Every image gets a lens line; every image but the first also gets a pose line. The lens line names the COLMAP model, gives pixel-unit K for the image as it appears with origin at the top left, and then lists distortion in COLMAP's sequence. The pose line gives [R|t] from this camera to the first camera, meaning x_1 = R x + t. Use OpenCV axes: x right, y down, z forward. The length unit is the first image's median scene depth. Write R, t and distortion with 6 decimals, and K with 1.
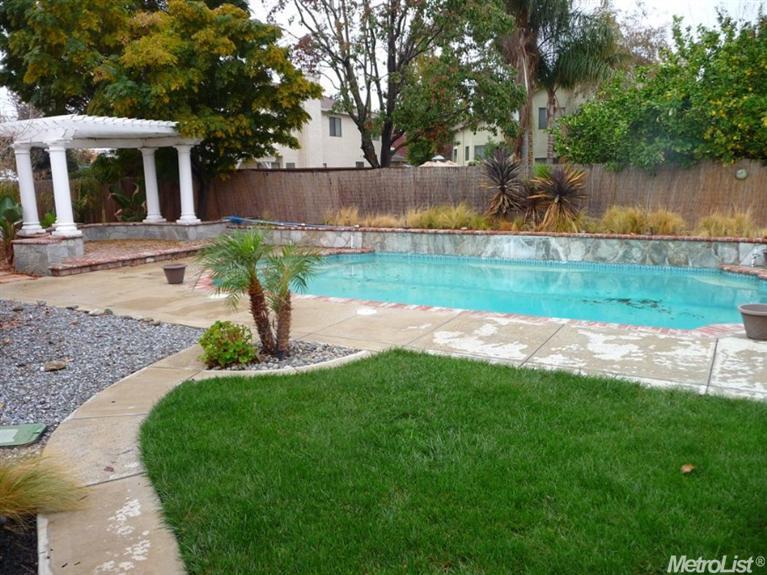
lens RADIAL K [[632.5, 0, 381.4], [0, 632.5, 291.1], [0, 0, 1]] dist [-0.048803, 0.053833]
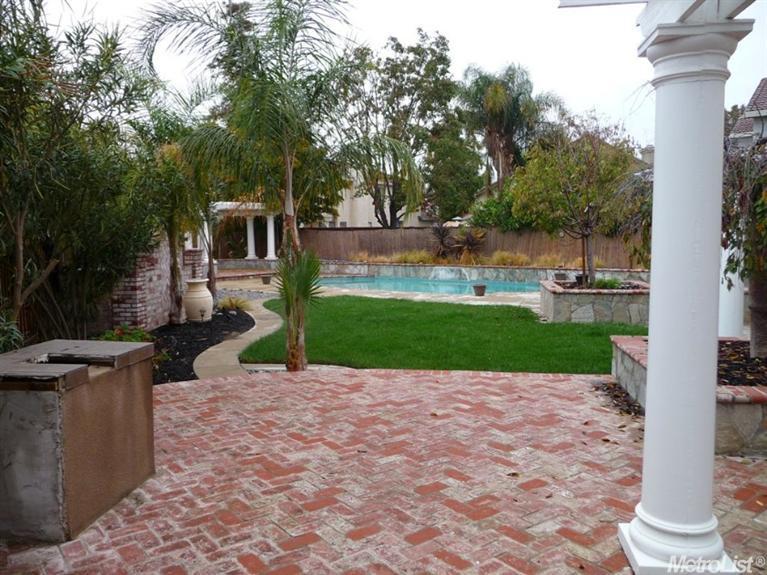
lens RADIAL K [[632.5, 0, 381.4], [0, 632.5, 291.1], [0, 0, 1]] dist [-0.048803, 0.053833]
pose [[0.994002, 0.019680, -0.107581, 0.194375], [-0.028708, 0.996133, -0.083029, 0.121390], [0.105531, 0.085620, 0.990723, -0.721769]]
